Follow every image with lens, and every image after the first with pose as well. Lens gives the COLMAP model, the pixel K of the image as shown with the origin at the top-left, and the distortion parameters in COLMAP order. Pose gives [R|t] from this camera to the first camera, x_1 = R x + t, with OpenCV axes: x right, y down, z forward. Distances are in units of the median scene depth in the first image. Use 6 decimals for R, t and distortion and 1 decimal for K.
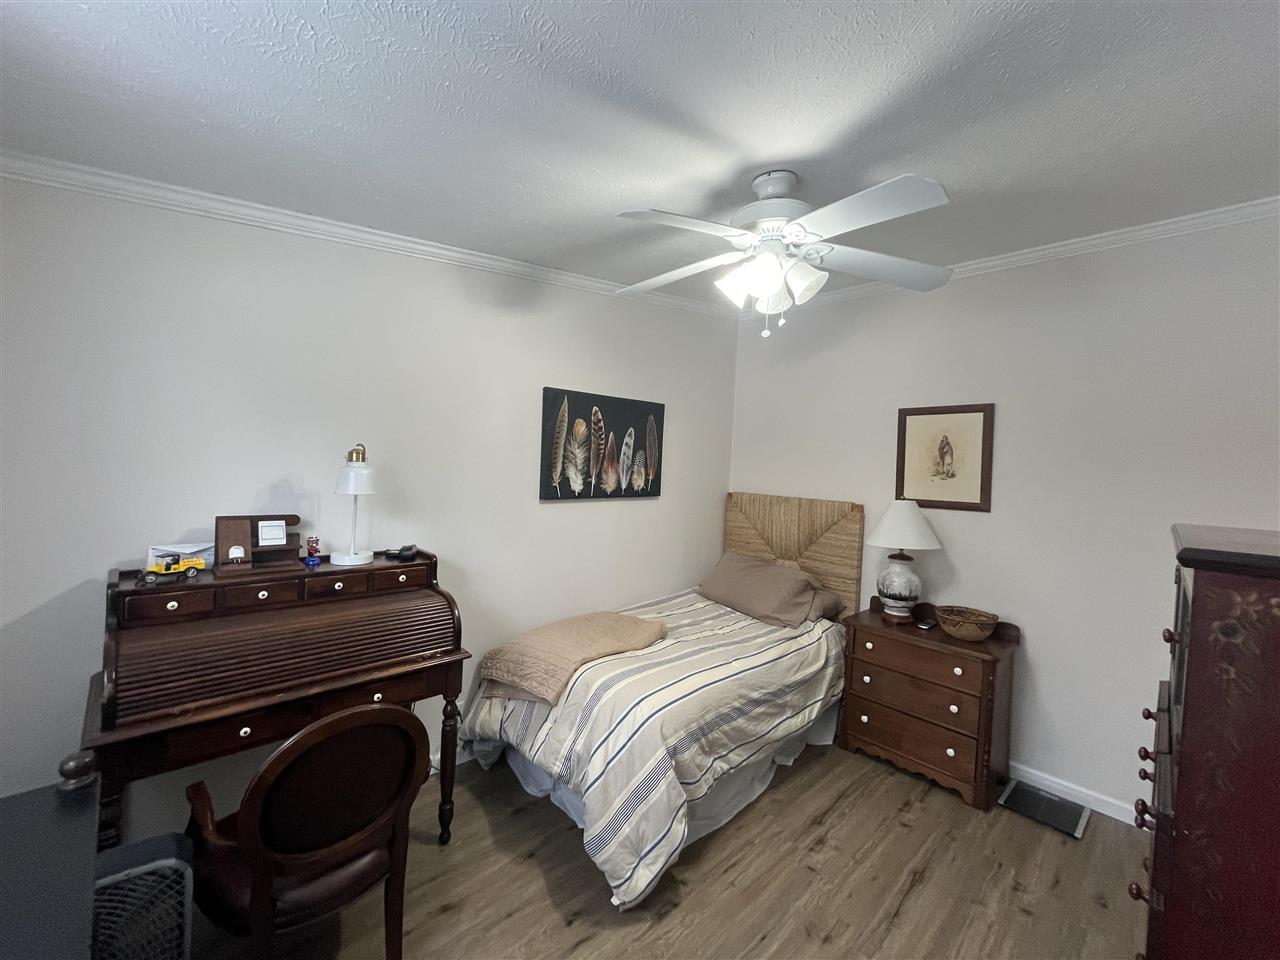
lens RADIAL K [[513.3, 0, 636.7], [0, 513.3, 479.4], [0, 0, 1]] dist [-0.000613, -0.000411]
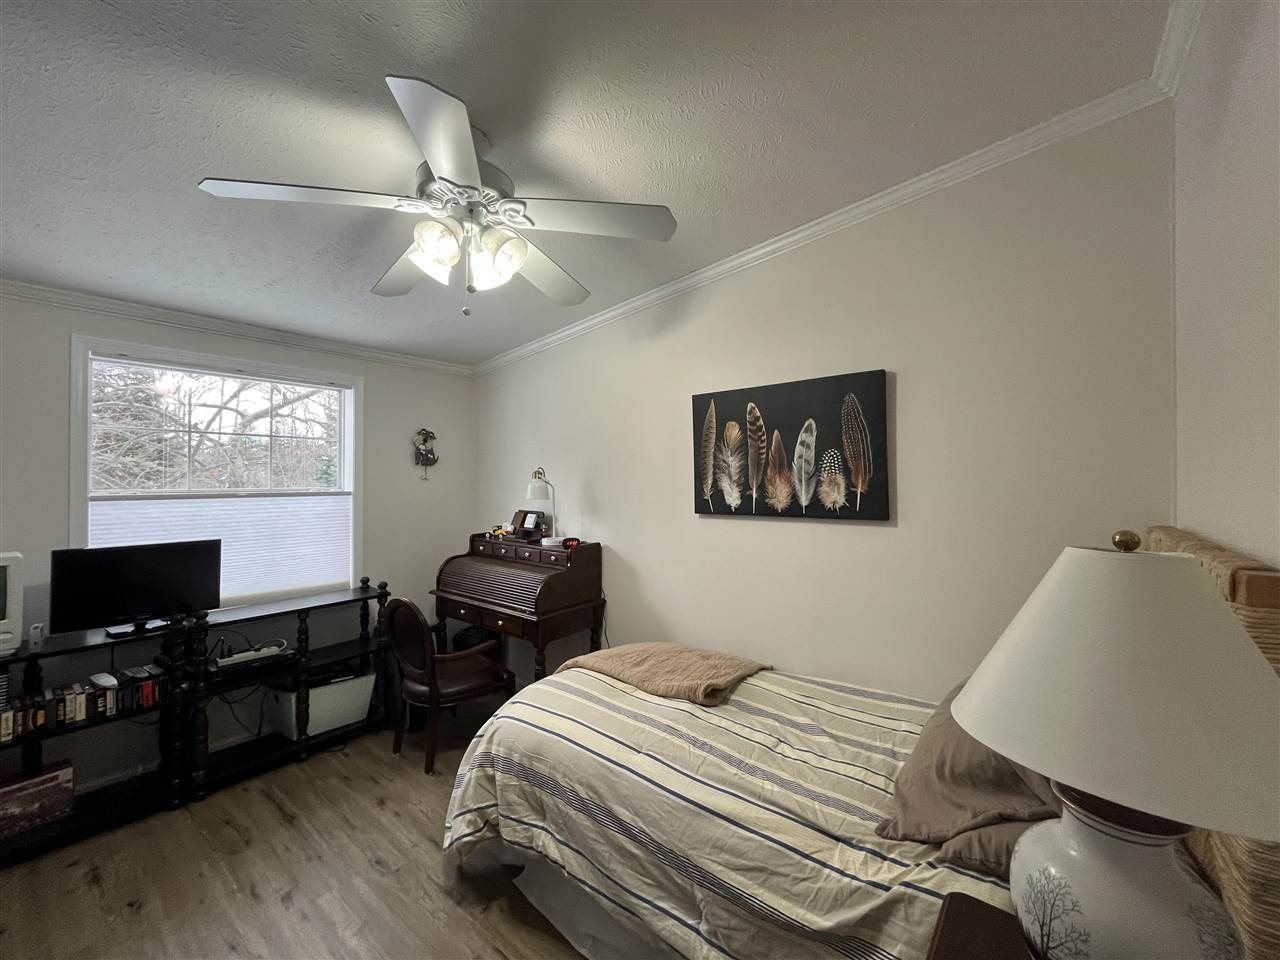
lens RADIAL K [[513.3, 0, 636.5], [0, 513.3, 478.5], [0, 0, 1]] dist [-0.000613, -0.000411]
pose [[0.126548, -0.045600, -0.990912, 0.709414], [-0.024625, 0.998491, -0.049093, 0.023389], [0.991655, 0.030614, 0.125235, 0.732610]]
